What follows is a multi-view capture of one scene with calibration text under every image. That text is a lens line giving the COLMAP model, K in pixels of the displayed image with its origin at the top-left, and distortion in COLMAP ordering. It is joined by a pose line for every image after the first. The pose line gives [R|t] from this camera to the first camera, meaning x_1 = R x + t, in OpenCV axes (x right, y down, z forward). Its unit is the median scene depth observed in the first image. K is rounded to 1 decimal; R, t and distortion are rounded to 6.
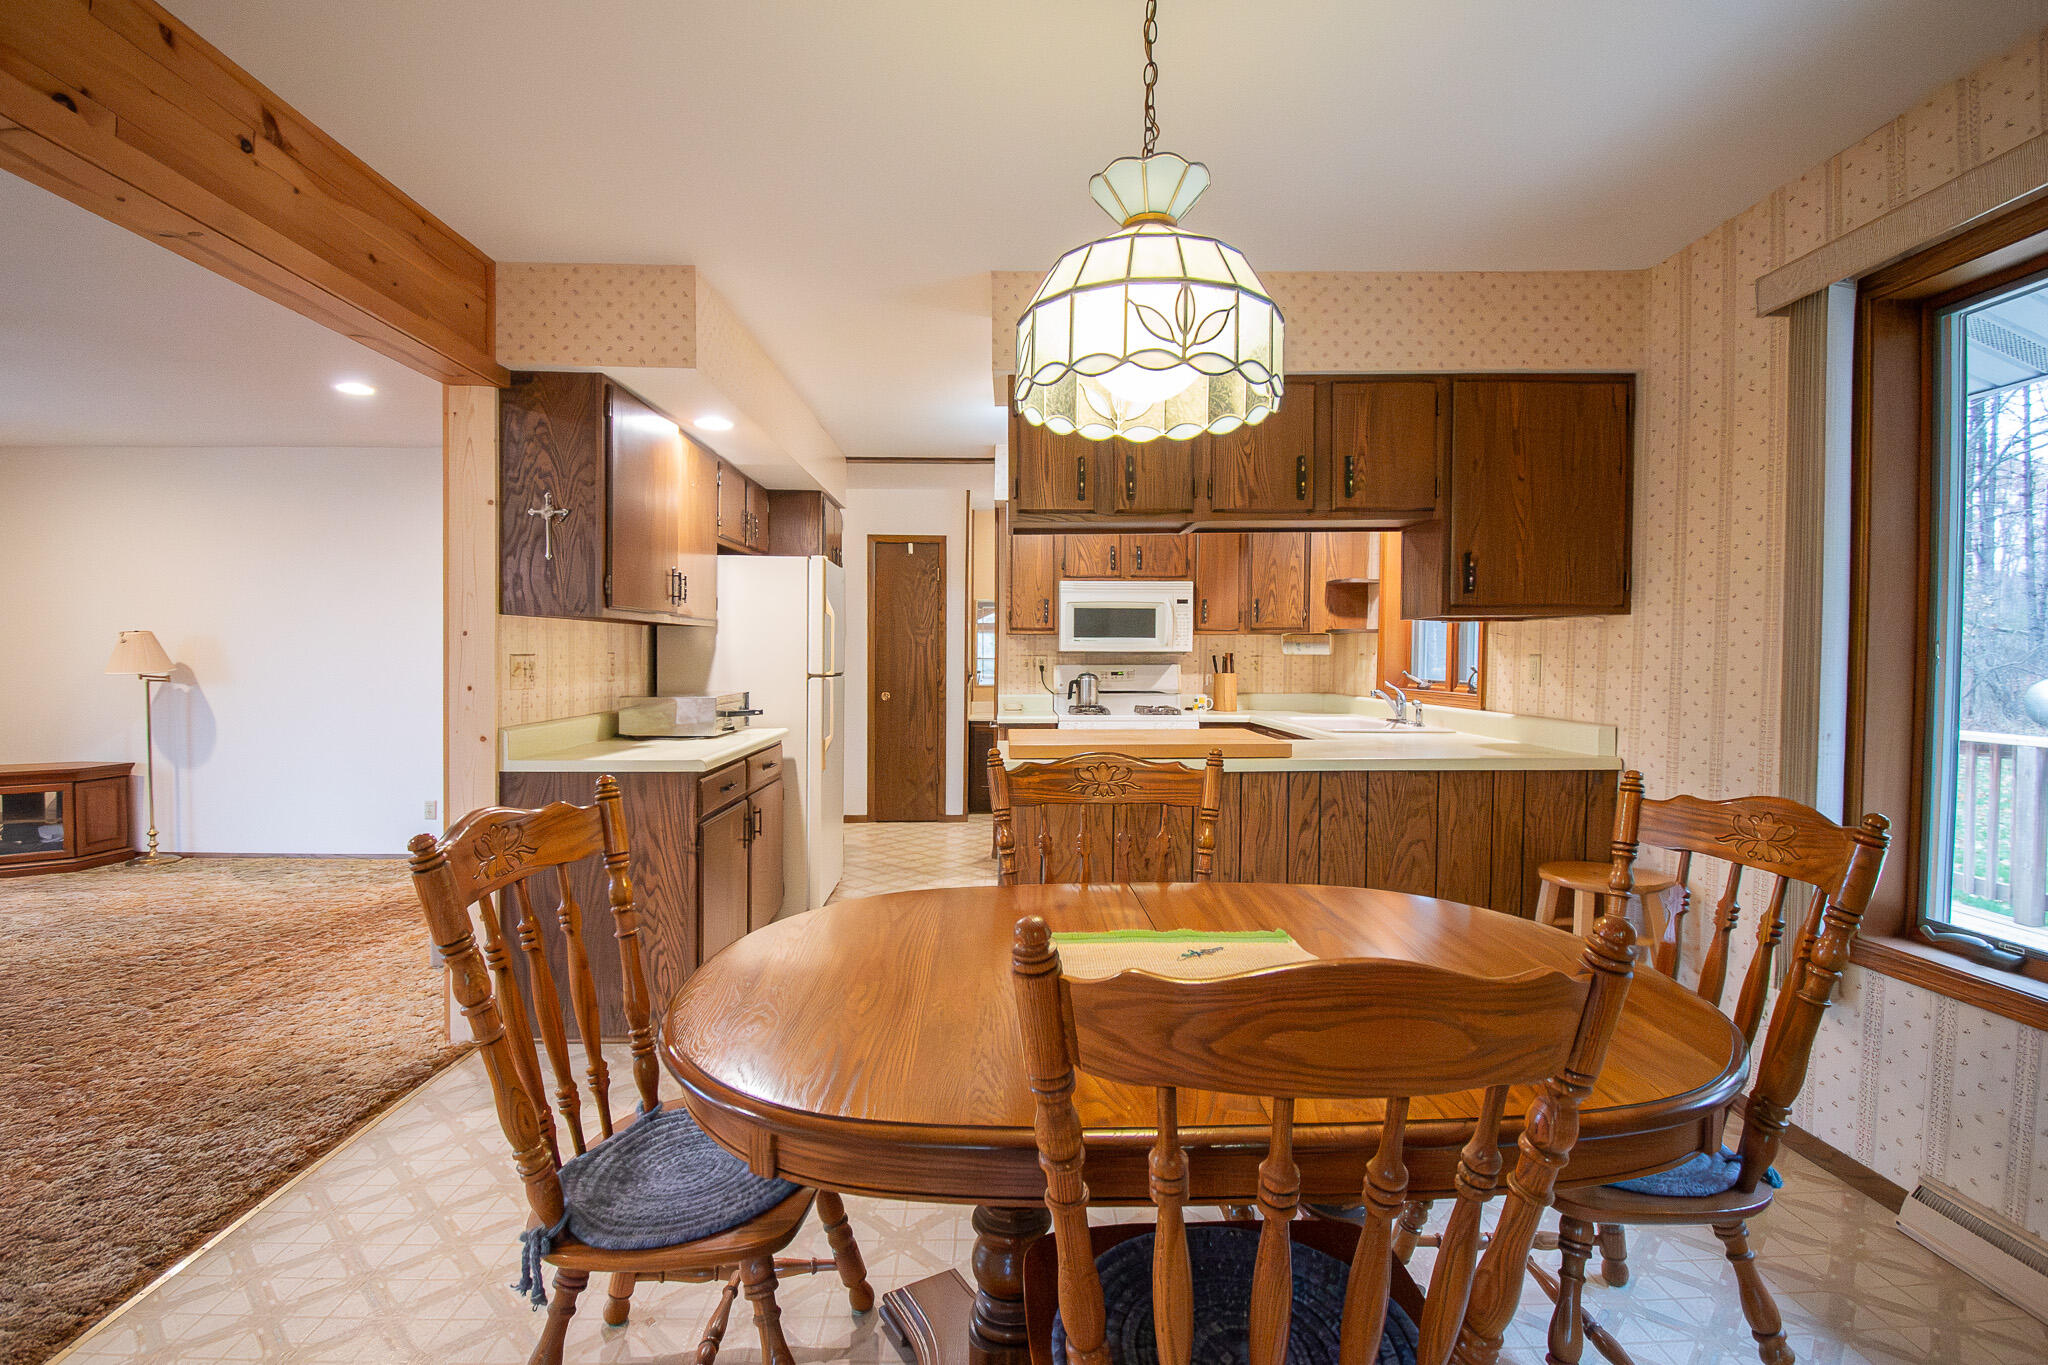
lens RADIAL K [[941.5, 0, 1024.0], [0, 941.5, 682.5], [0, 0, 1]] dist [0.001750, 0.000005]
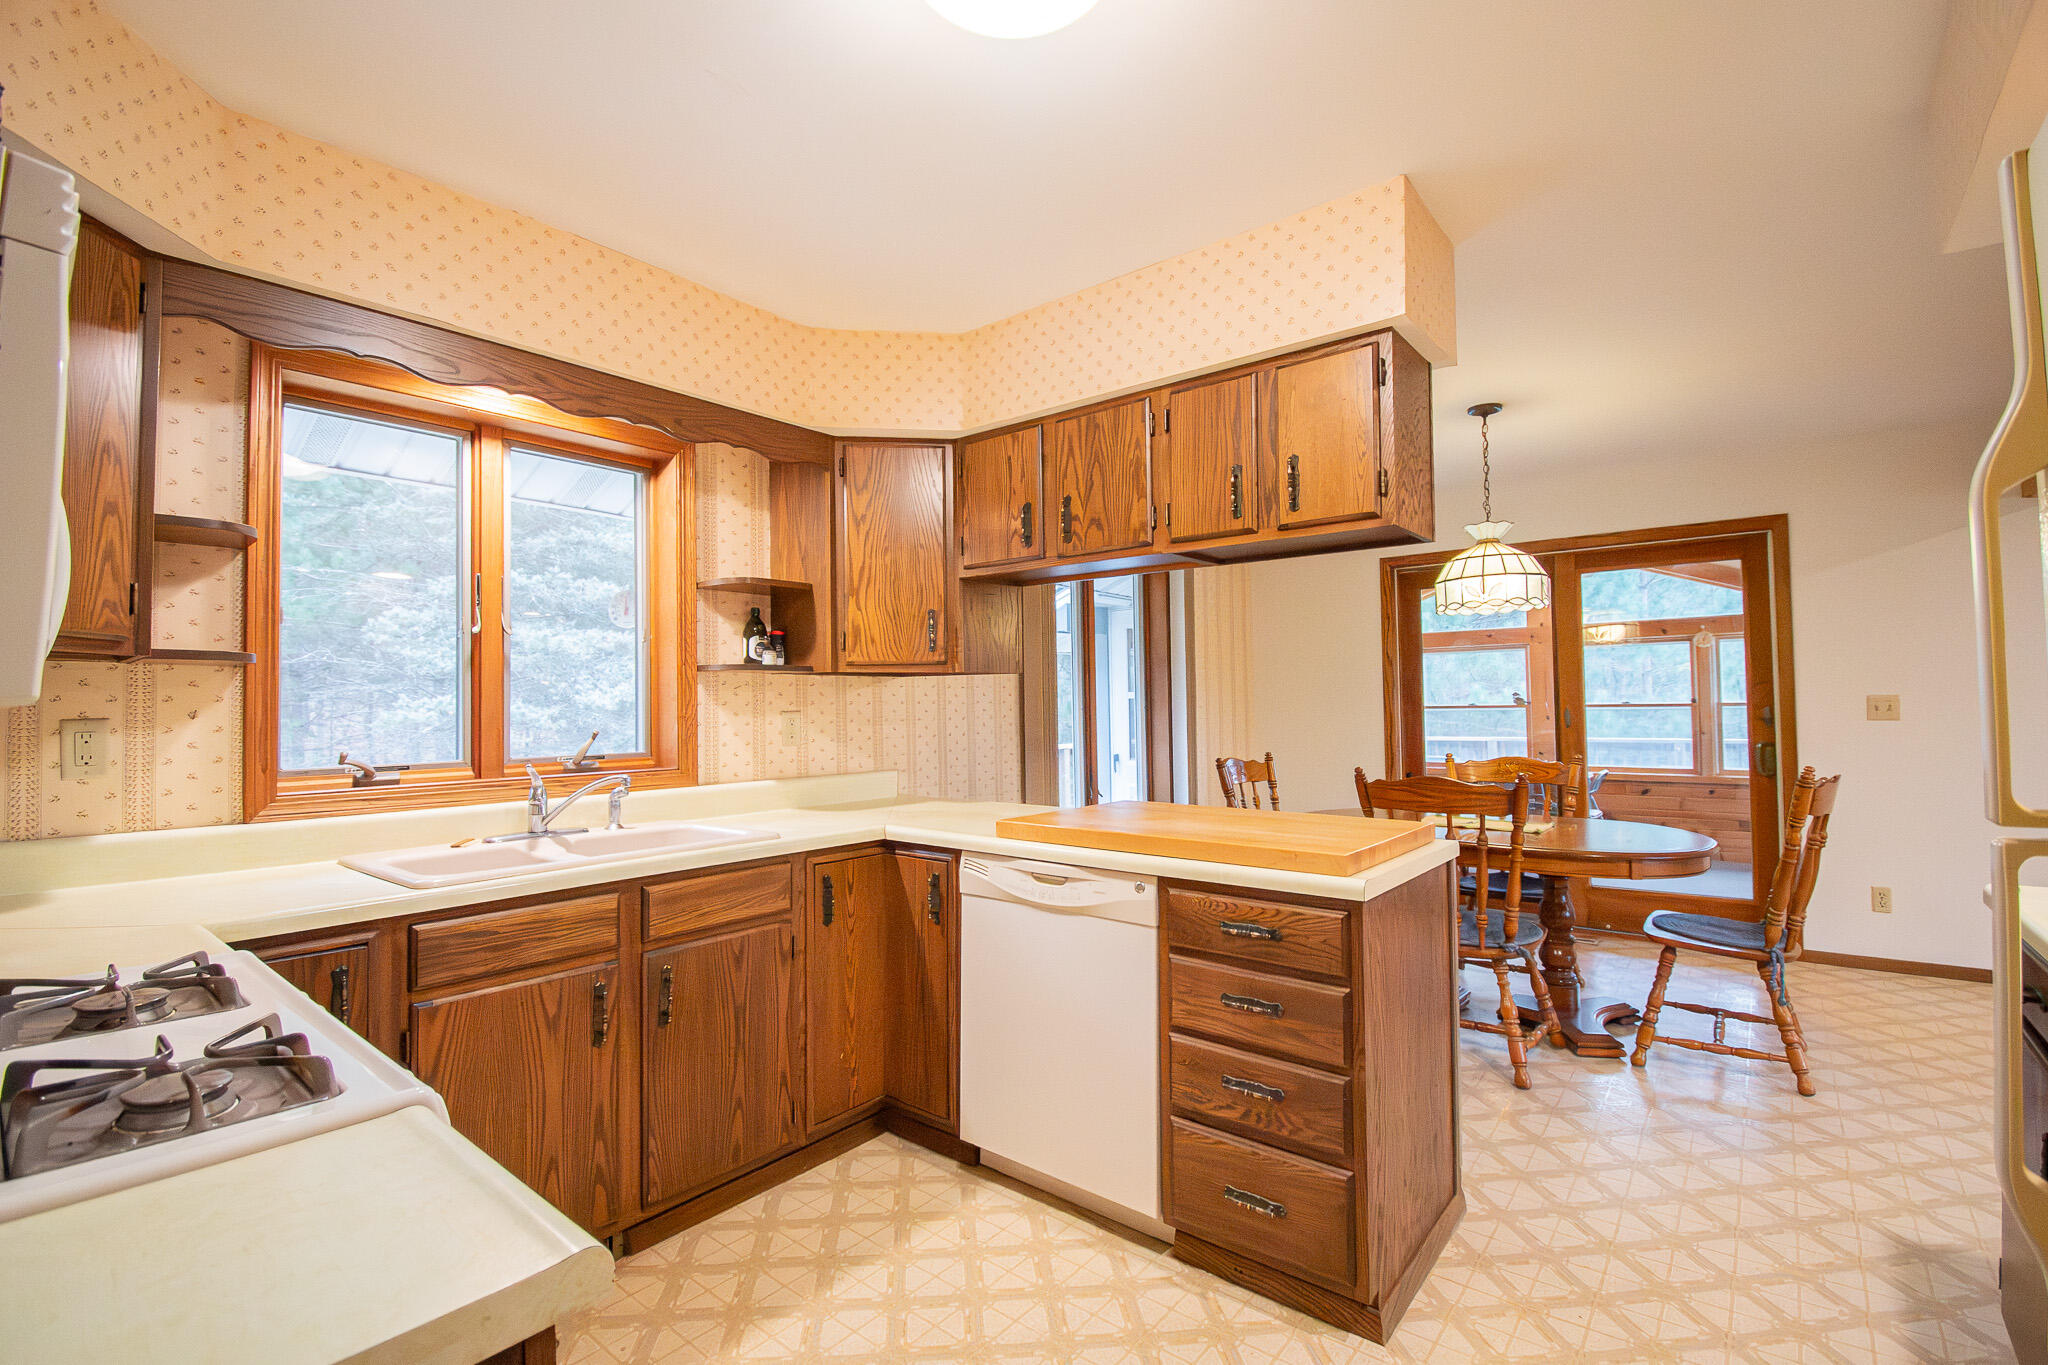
lens RADIAL K [[907.4, 0, 1024.0], [0, 907.4, 682.5], [0, 0, 1]] dist [0.021079, -0.027470]
pose [[-0.764083, 0.024298, 0.644660, -0.242435], [0.028962, 0.999575, -0.003348, -0.054774], [-0.644467, 0.016112, -0.764462, 1.750592]]
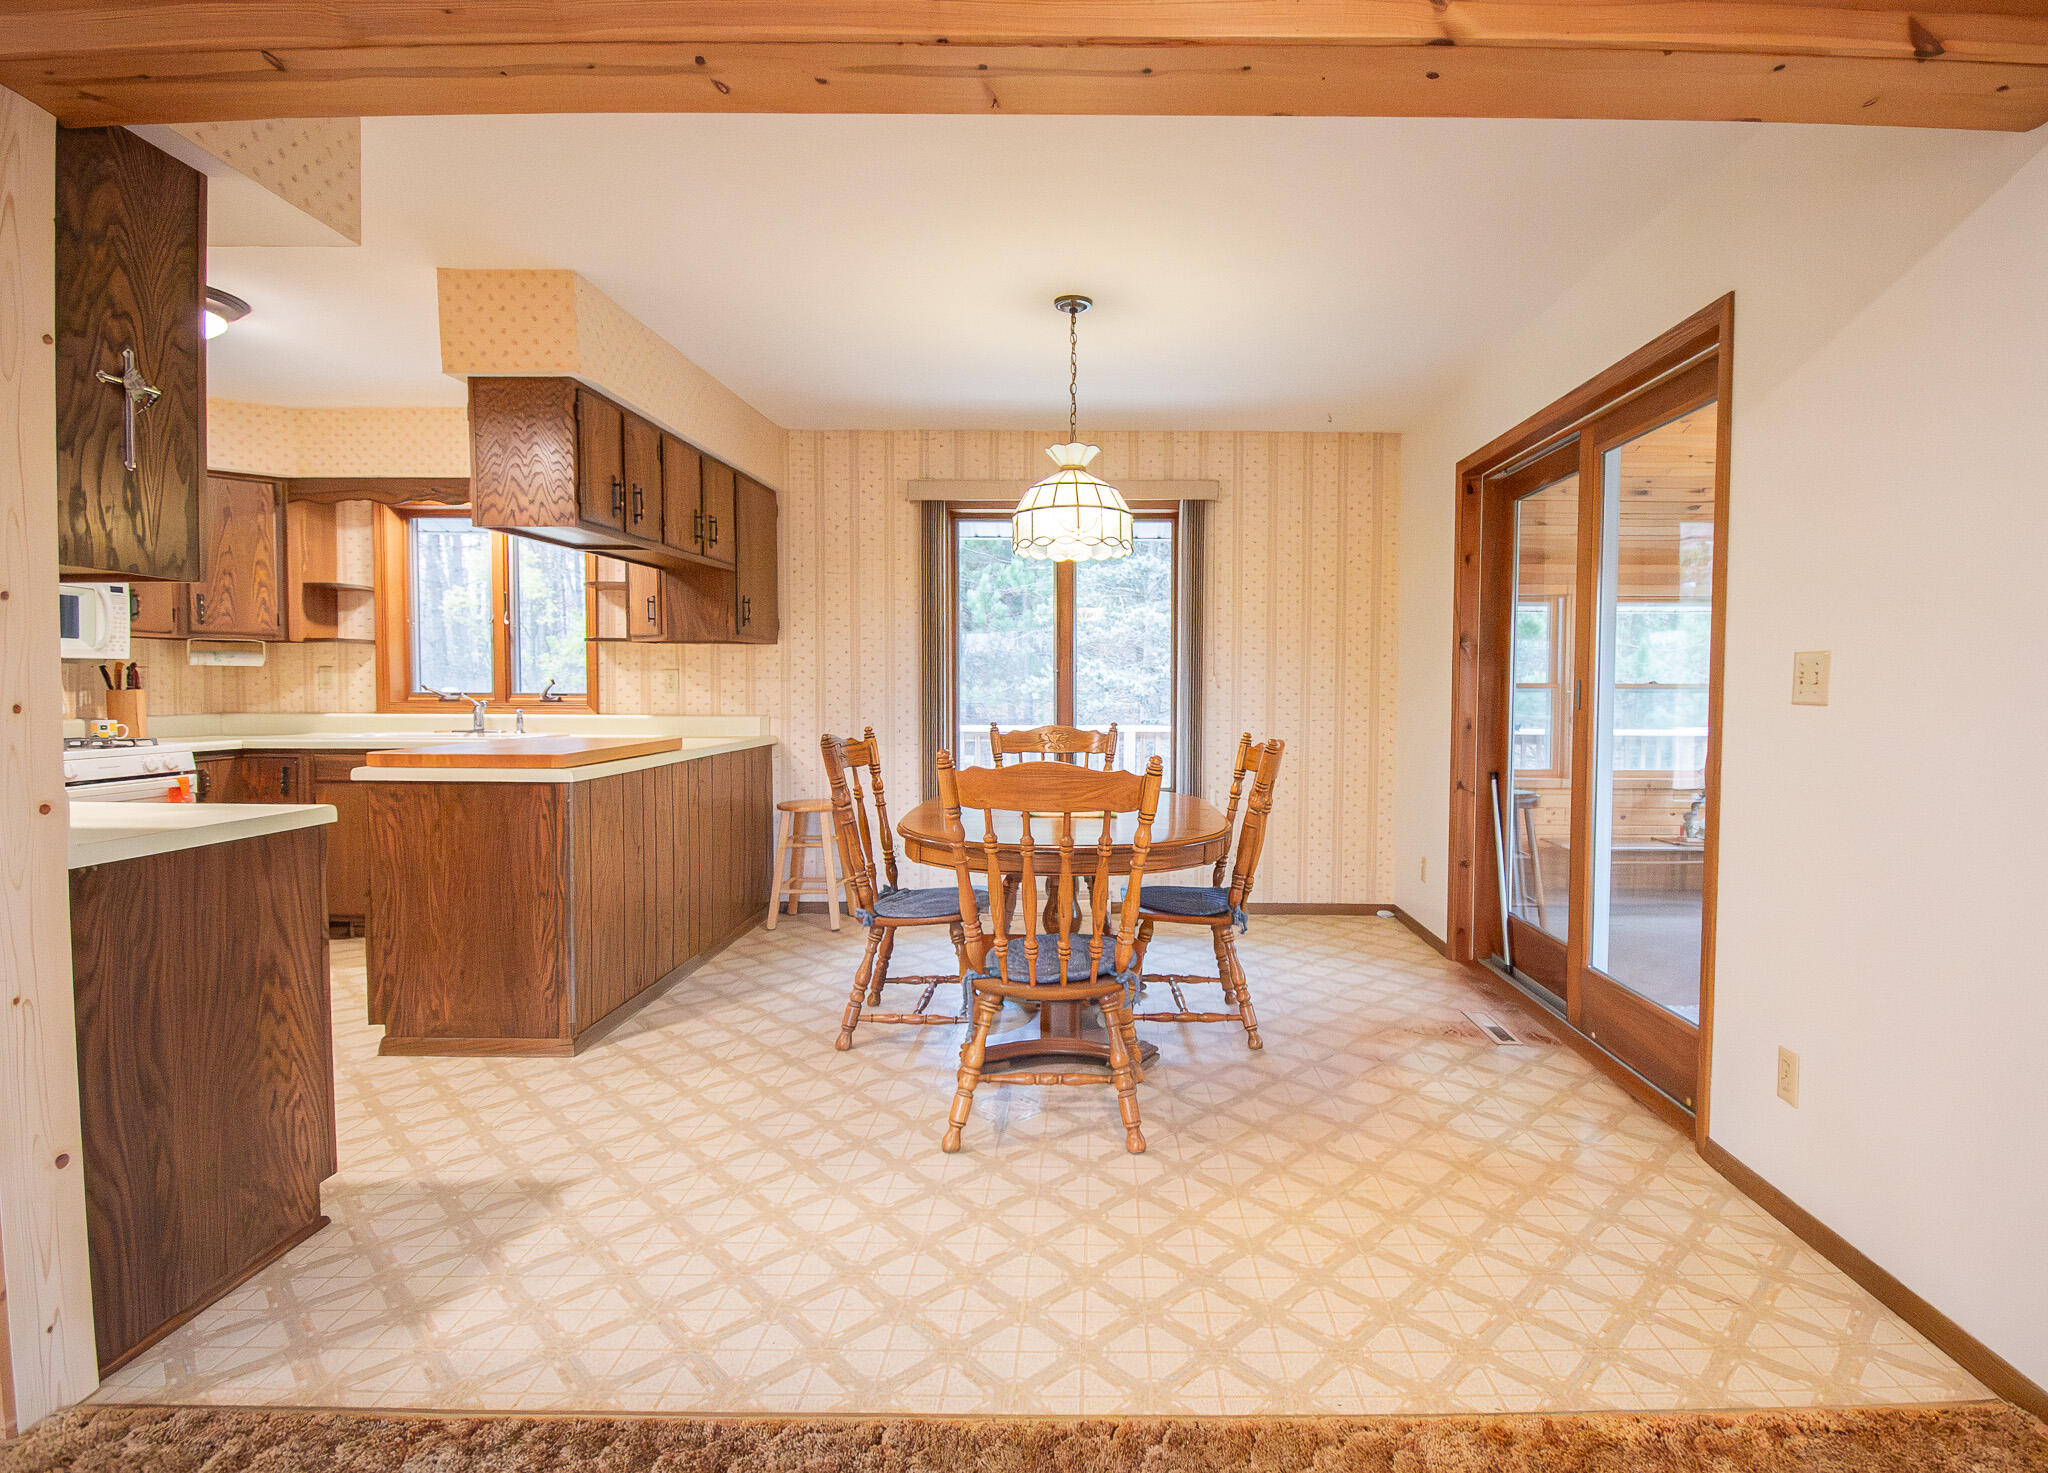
lens RADIAL K [[1035.9, 0, 1105.7], [0, 1035.9, 734.9], [0, 0, 1]] dist [0.016711, -0.022697]
pose [[0.012406, -0.049334, 0.998705, -1.065079], [0.022944, 0.998533, 0.049040, 0.006363], [-0.999660, 0.022306, 0.013520, 0.411454]]
